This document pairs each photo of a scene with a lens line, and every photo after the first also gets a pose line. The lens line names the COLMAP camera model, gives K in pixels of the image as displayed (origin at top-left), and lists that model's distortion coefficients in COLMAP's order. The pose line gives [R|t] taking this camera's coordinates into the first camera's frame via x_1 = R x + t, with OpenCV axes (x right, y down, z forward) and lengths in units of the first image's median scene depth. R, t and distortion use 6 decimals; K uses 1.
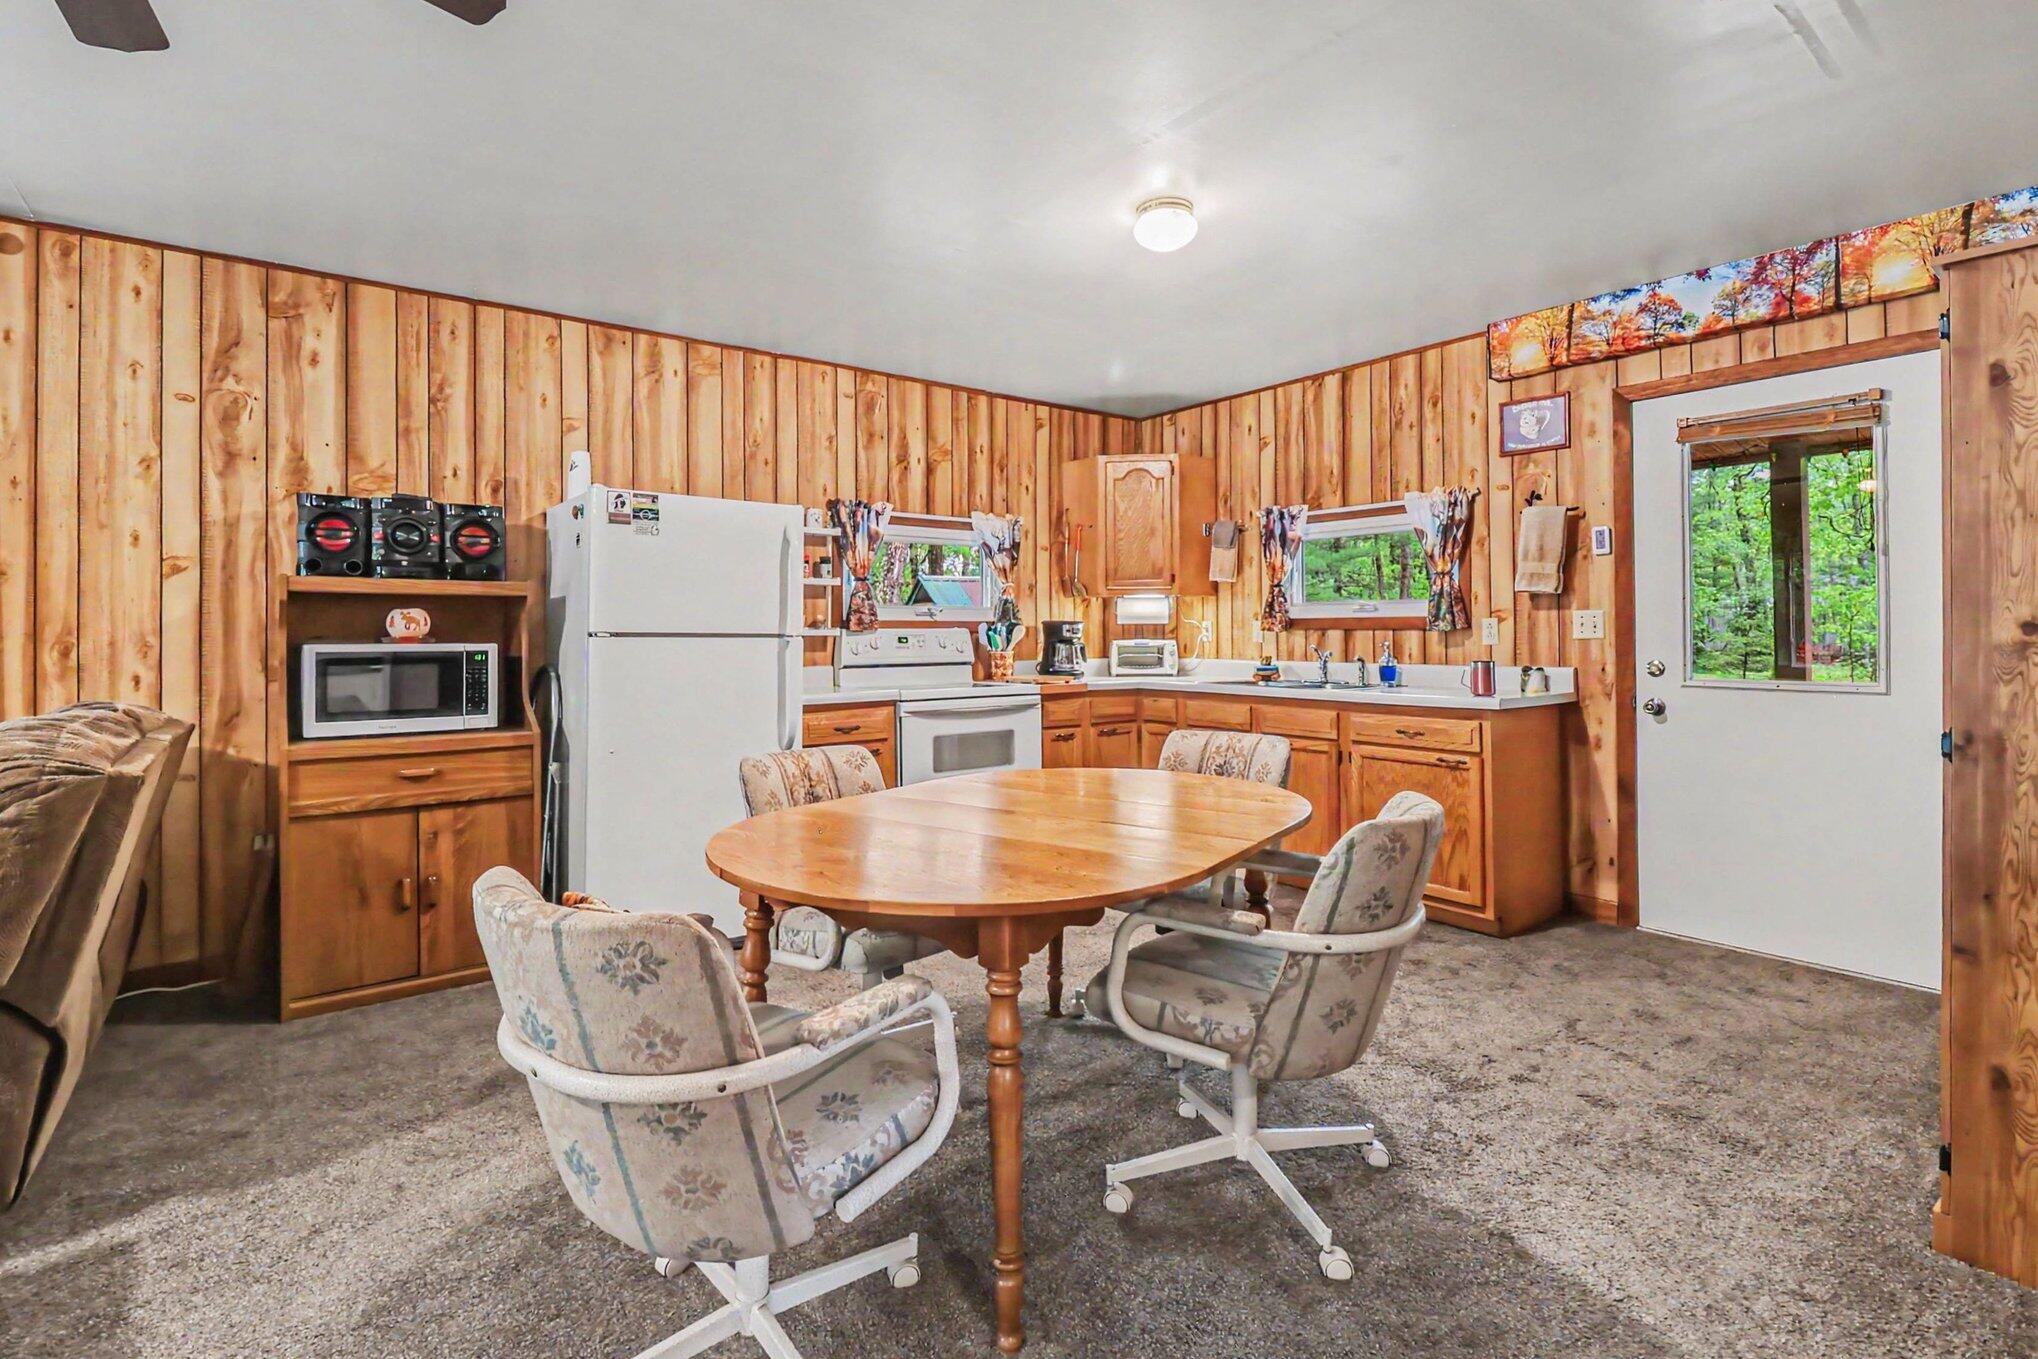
lens RADIAL K [[969.5, 0, 1023.3], [0, 969.5, 621.1], [0, 0, 1]] dist [0.016744, -0.017654]
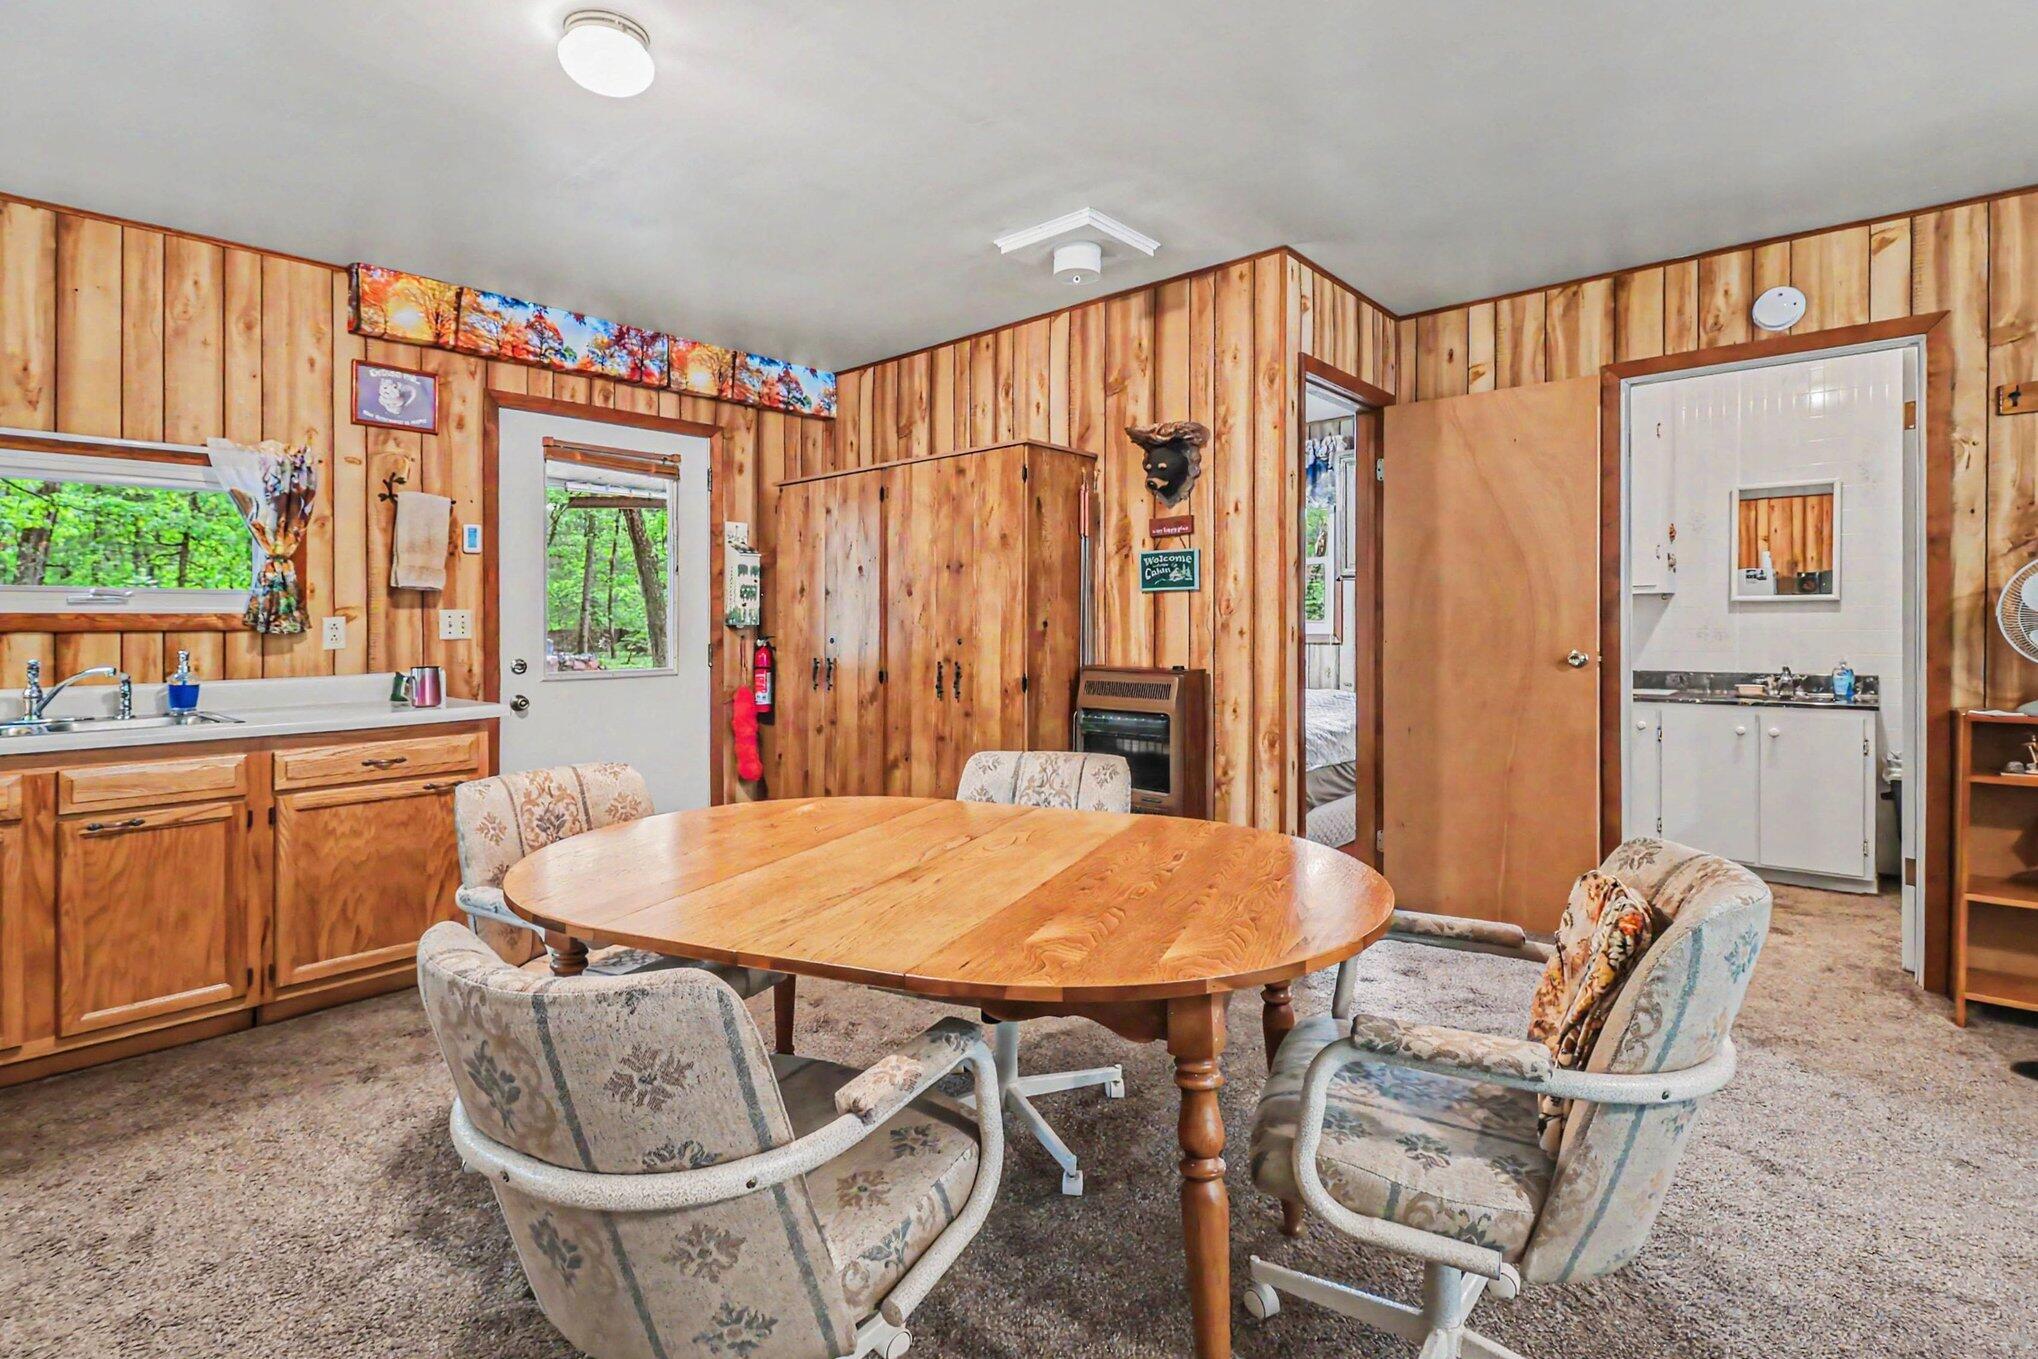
lens RADIAL K [[969.5, 0, 1023.3], [0, 969.5, 621.1], [0, 0, 1]] dist [0.016744, -0.017654]
pose [[-0.196243, 0.006109, 0.980536, -0.400751], [-0.002373, 0.999975, -0.006705, 0.004382], [-0.980552, -0.003643, -0.196223, 0.546390]]
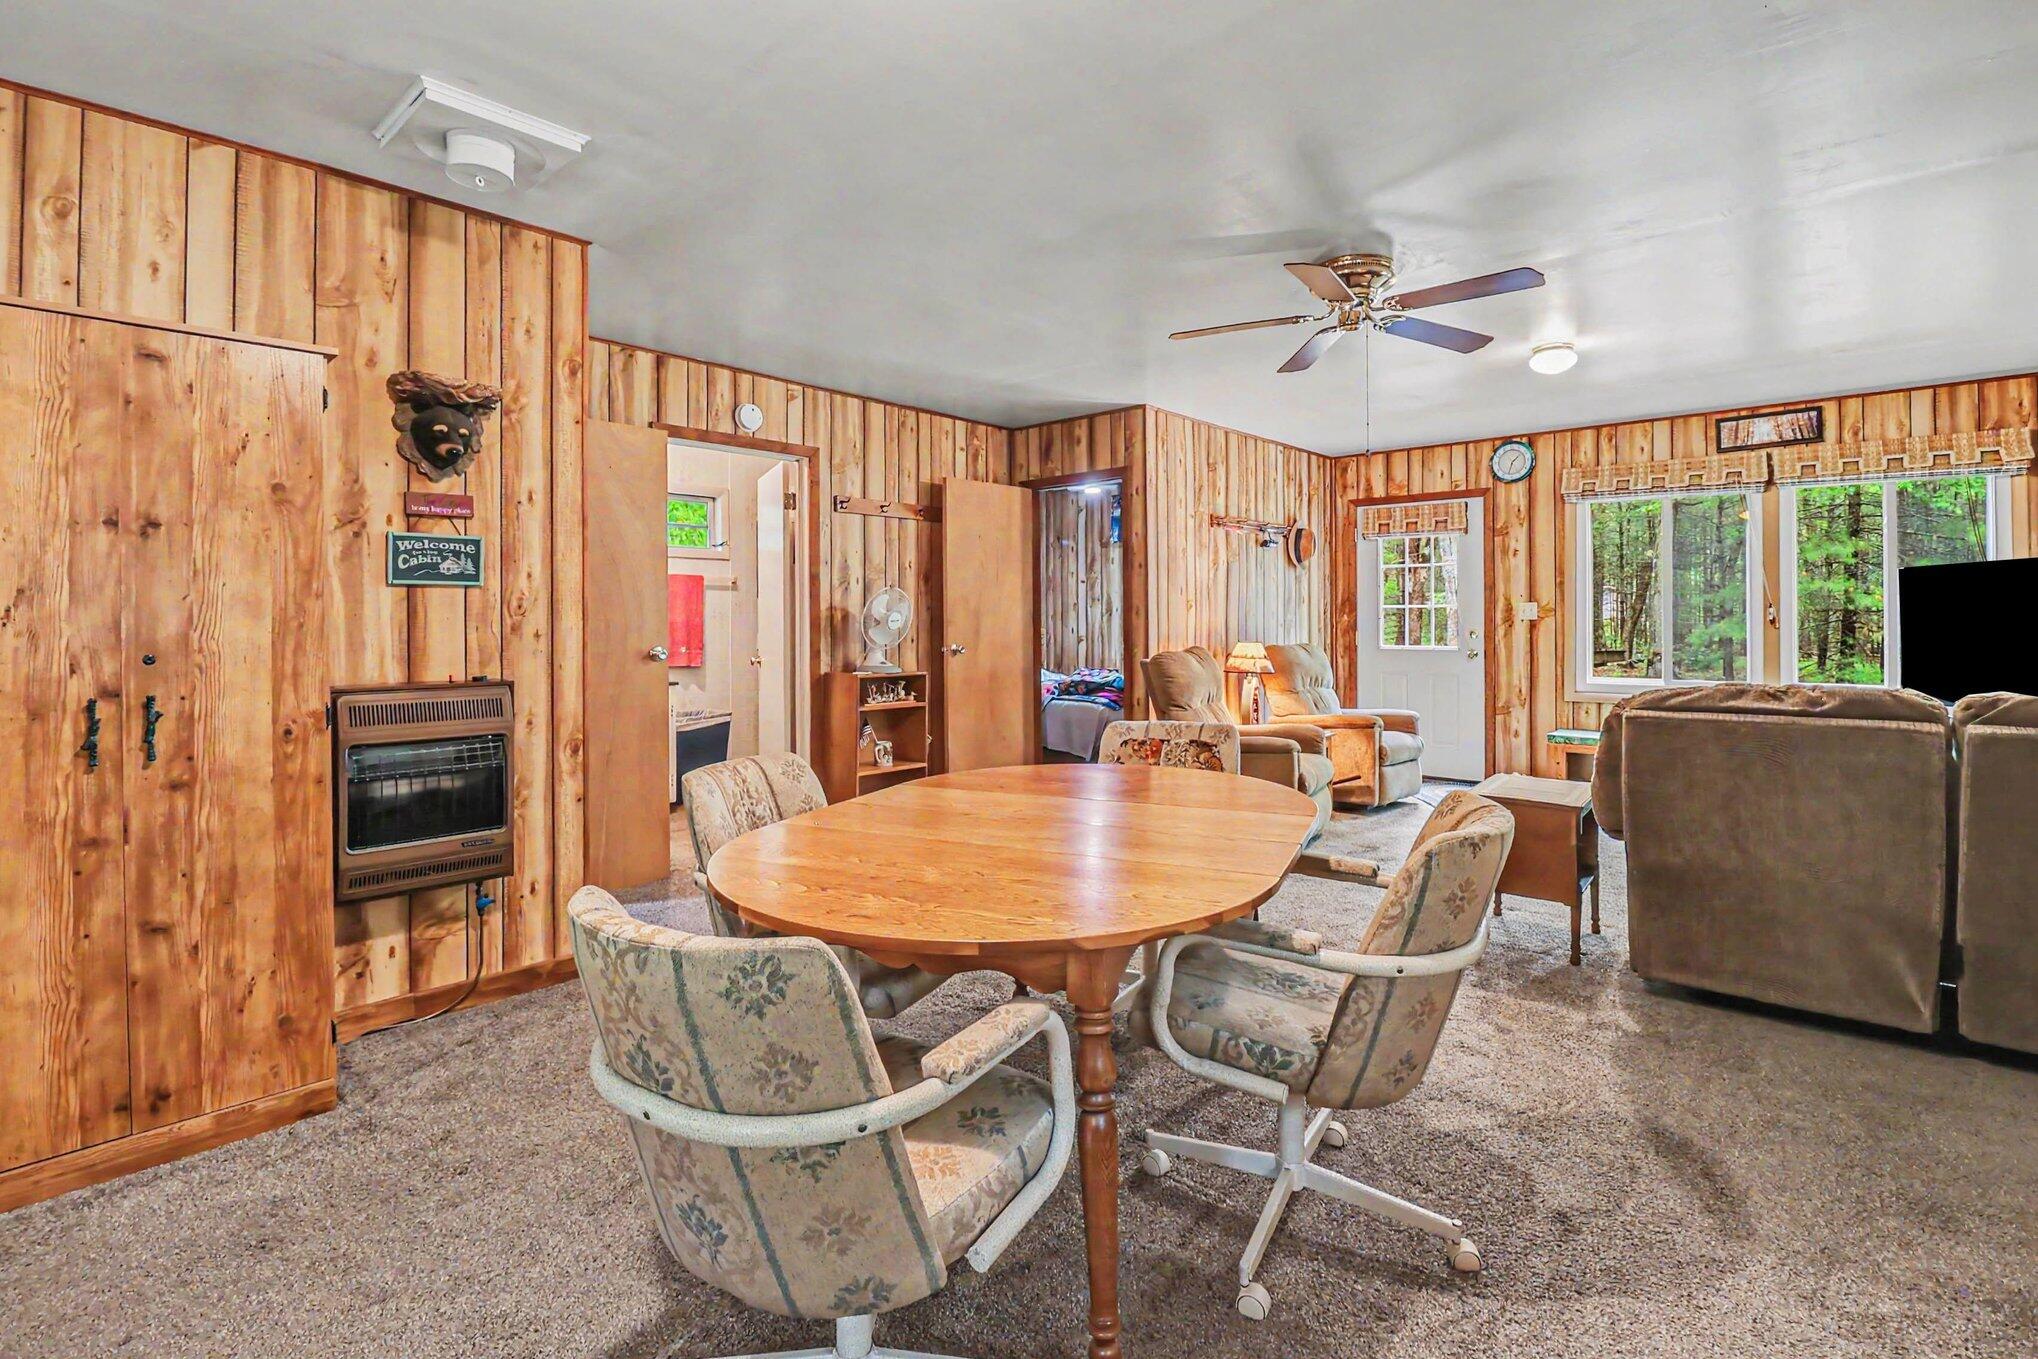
lens RADIAL K [[969.5, 0, 1023.3], [0, 969.5, 621.1], [0, 0, 1]] dist [0.016744, -0.017654]
pose [[-0.978083, 0.010848, -0.207933, 0.110524], [0.012408, 0.999904, -0.006199, 0.006329], [0.207846, -0.008643, -0.978123, 0.978890]]
